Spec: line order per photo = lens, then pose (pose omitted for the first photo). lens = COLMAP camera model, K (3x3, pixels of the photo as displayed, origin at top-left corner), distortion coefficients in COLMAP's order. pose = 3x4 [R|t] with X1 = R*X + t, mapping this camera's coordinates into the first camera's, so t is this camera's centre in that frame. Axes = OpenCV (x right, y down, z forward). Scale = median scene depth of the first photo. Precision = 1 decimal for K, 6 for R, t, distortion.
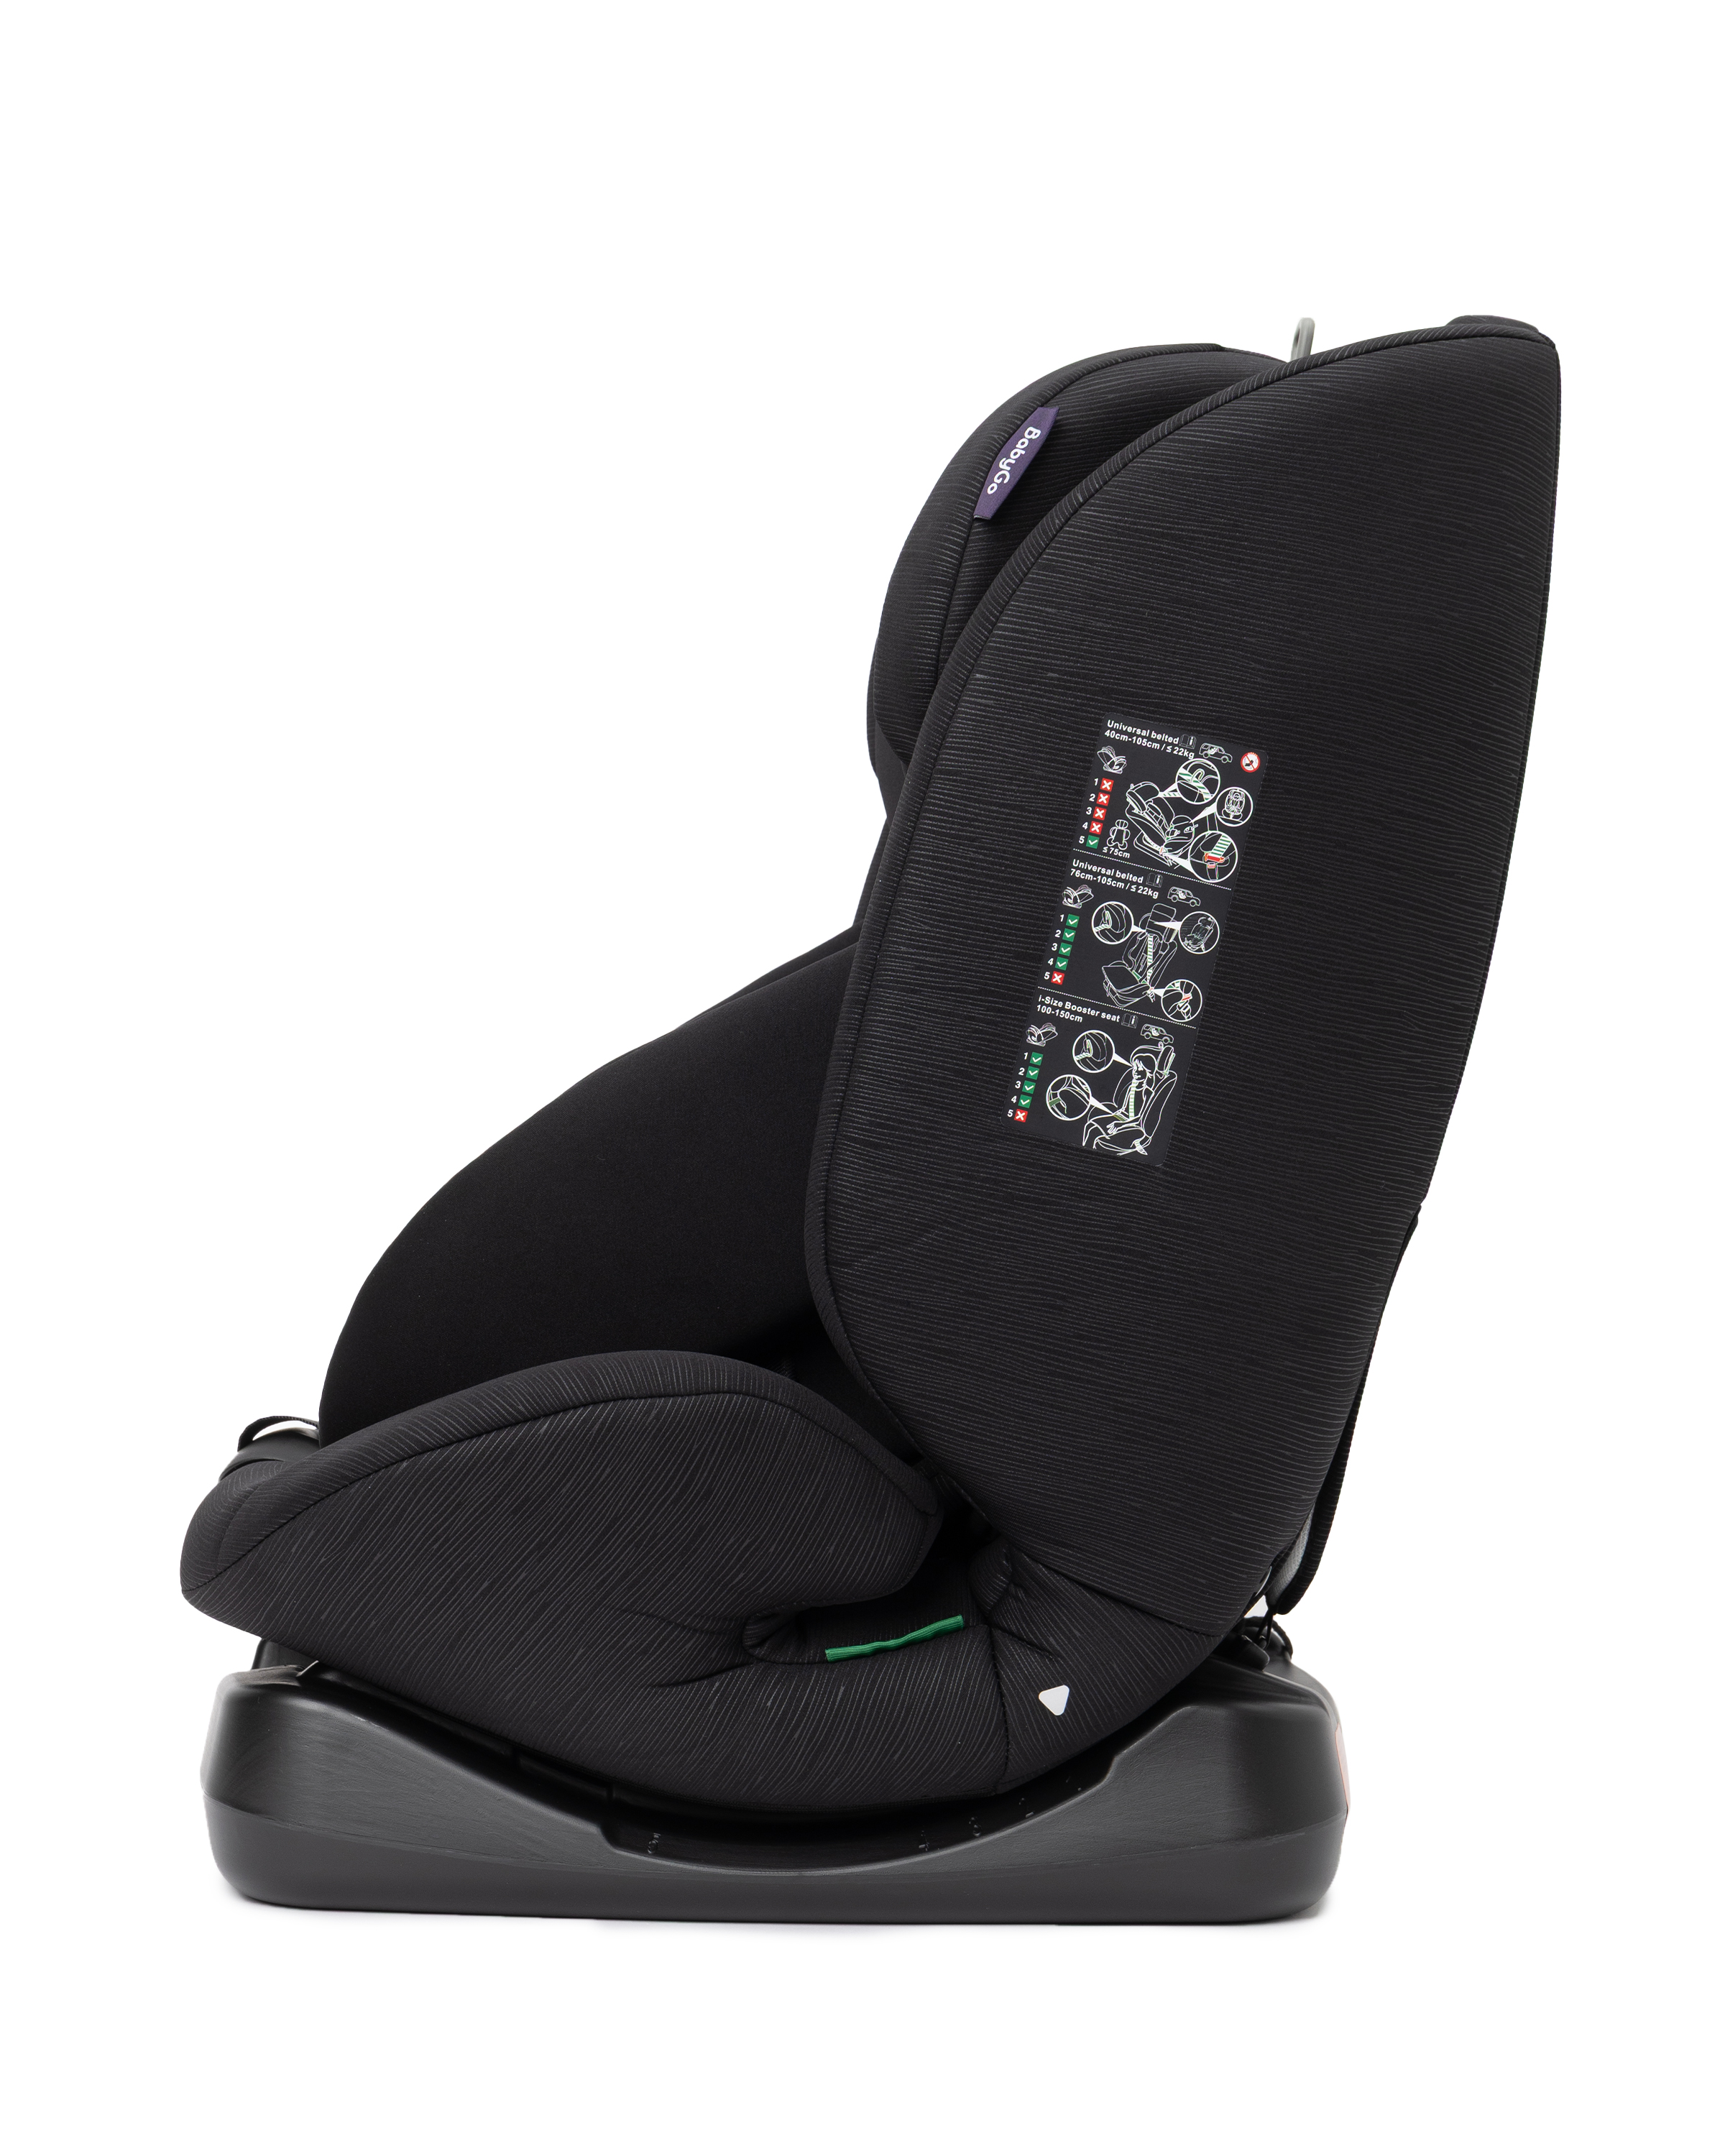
lens RADIAL K [[5008.4, 0, 703.5], [0, 5008.4, 971.7], [0, 0, 1]] dist [0.051241, 0.000000]
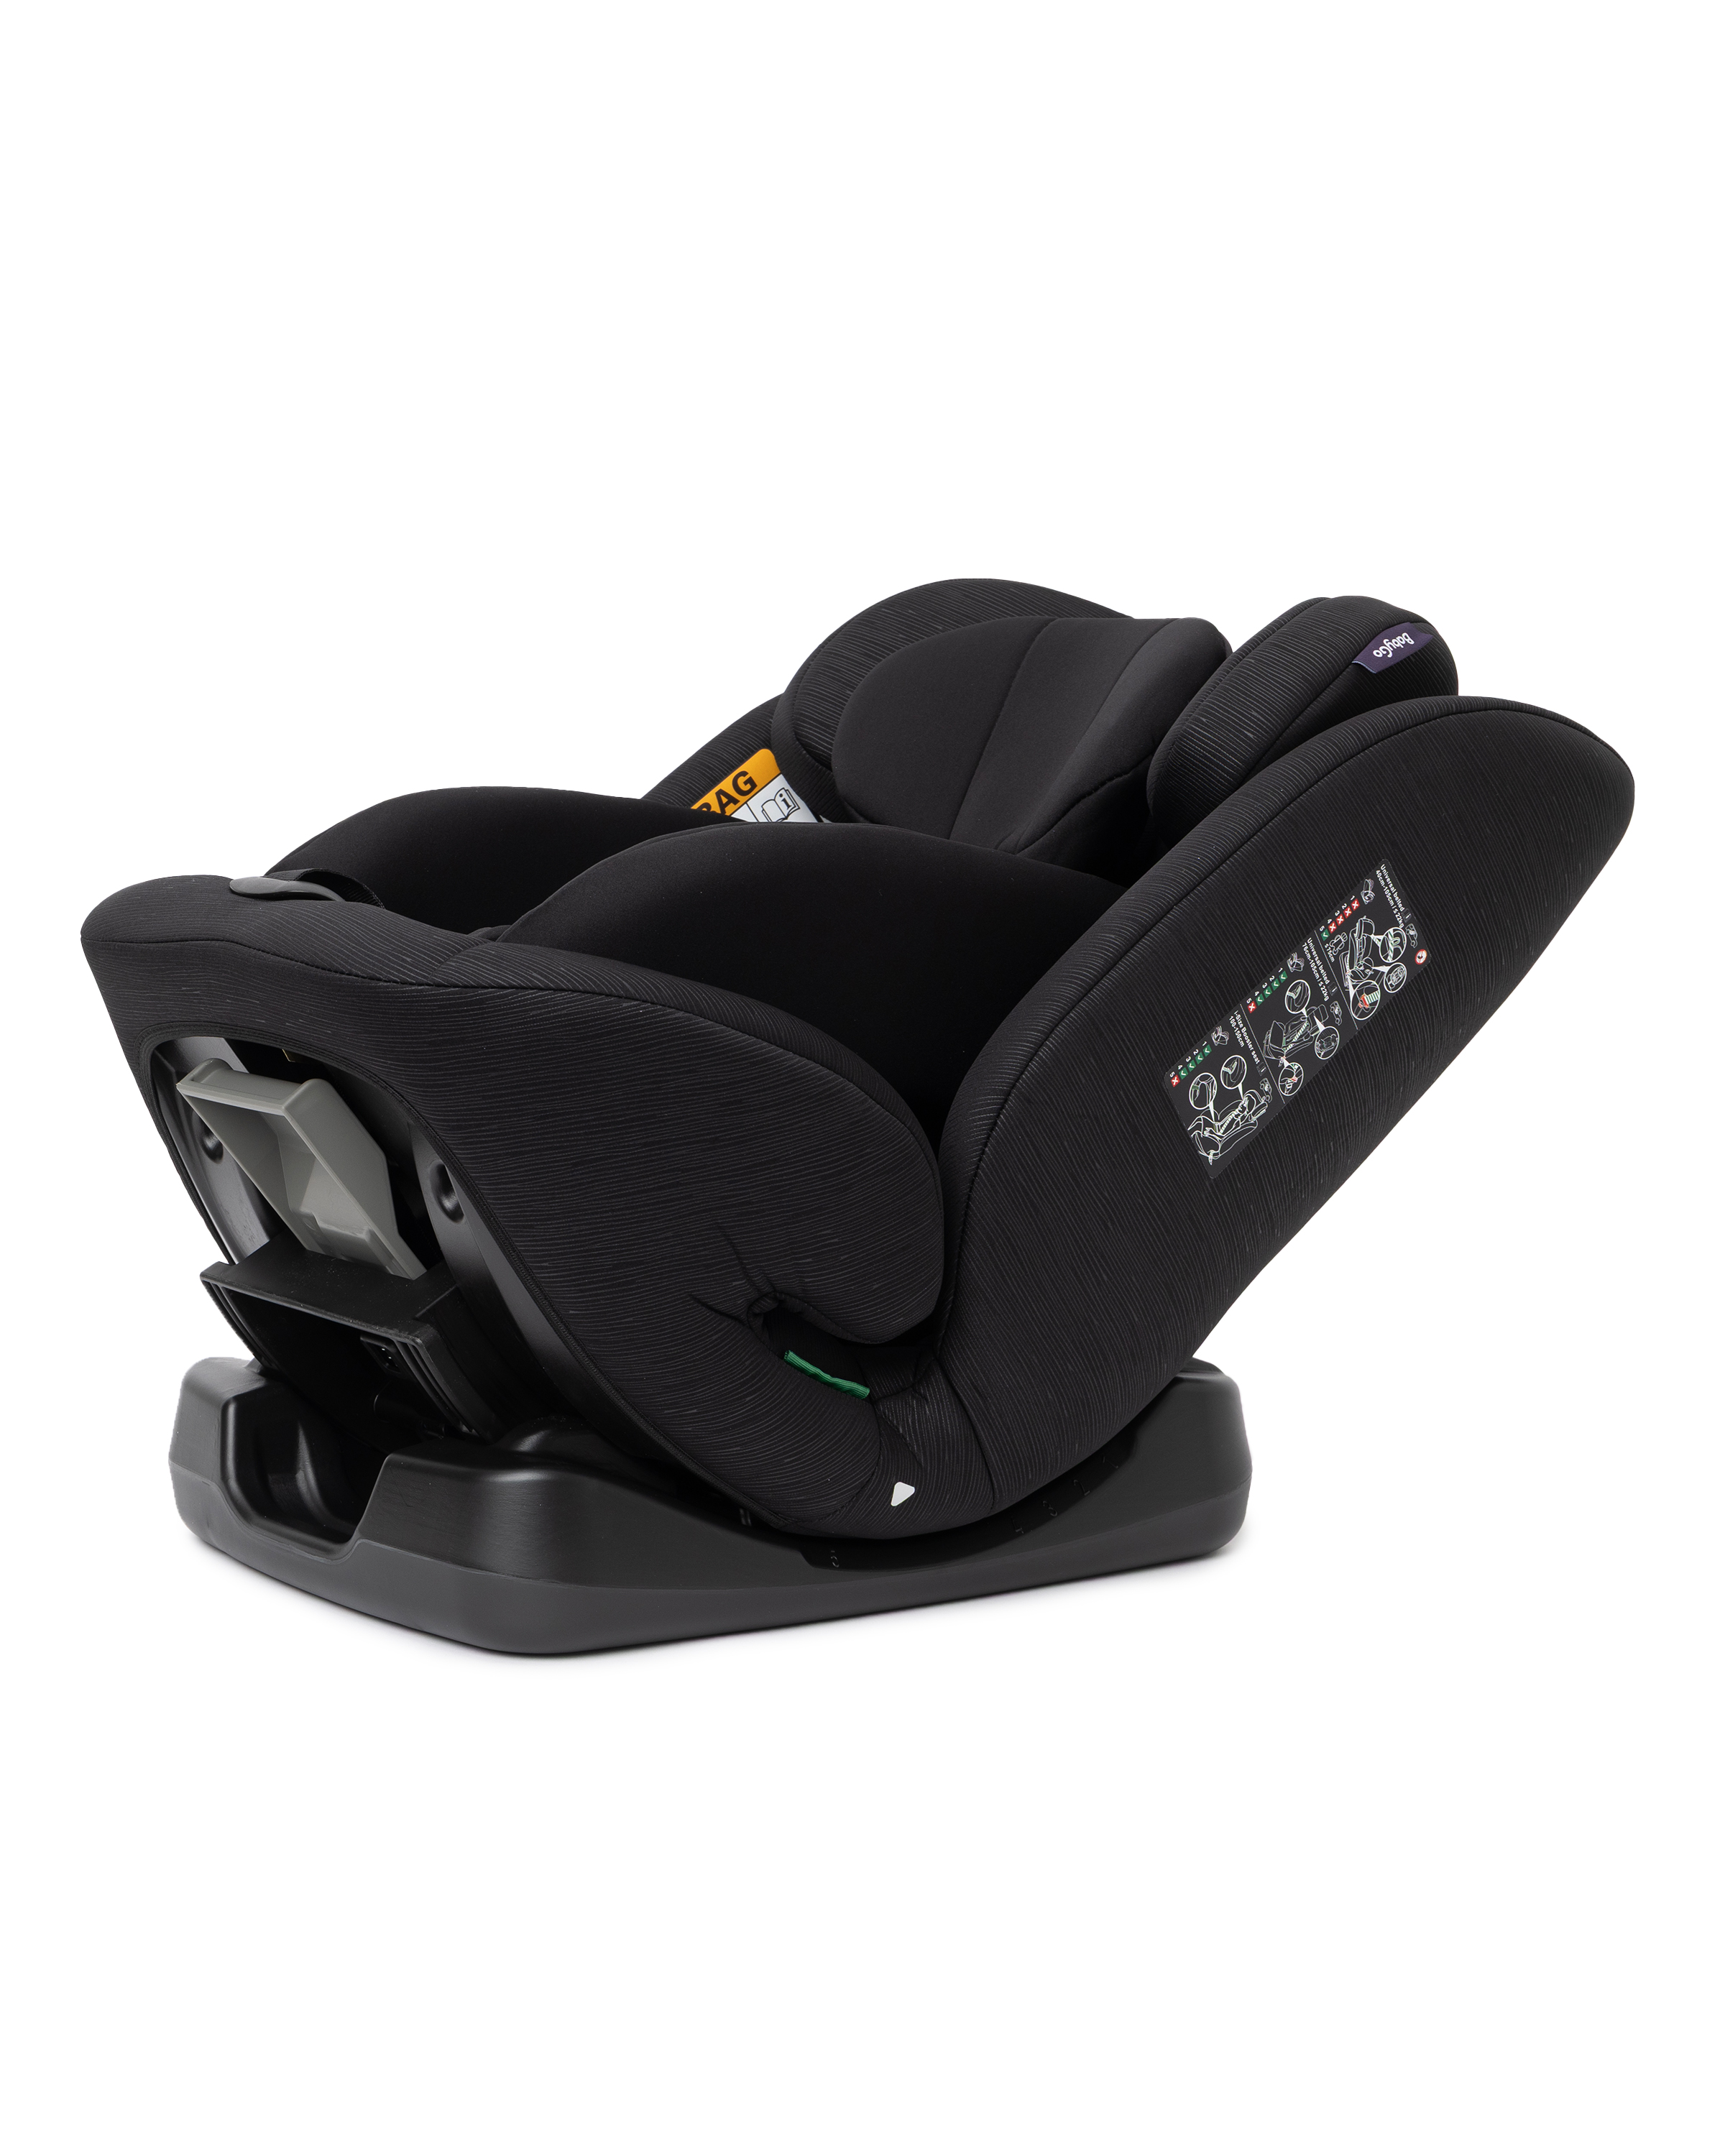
lens RADIAL K [[5008.4, 0, 867.8], [0, 5008.4, 1072.4], [0, 0, 1]] dist [0.051241, 0.000000]
pose [[0.613031, 0.576402, 0.540327, -0.636519], [-0.527112, 0.807836, -0.263731, 0.385014], [-0.588511, -0.123138, 0.799057, 0.076085]]
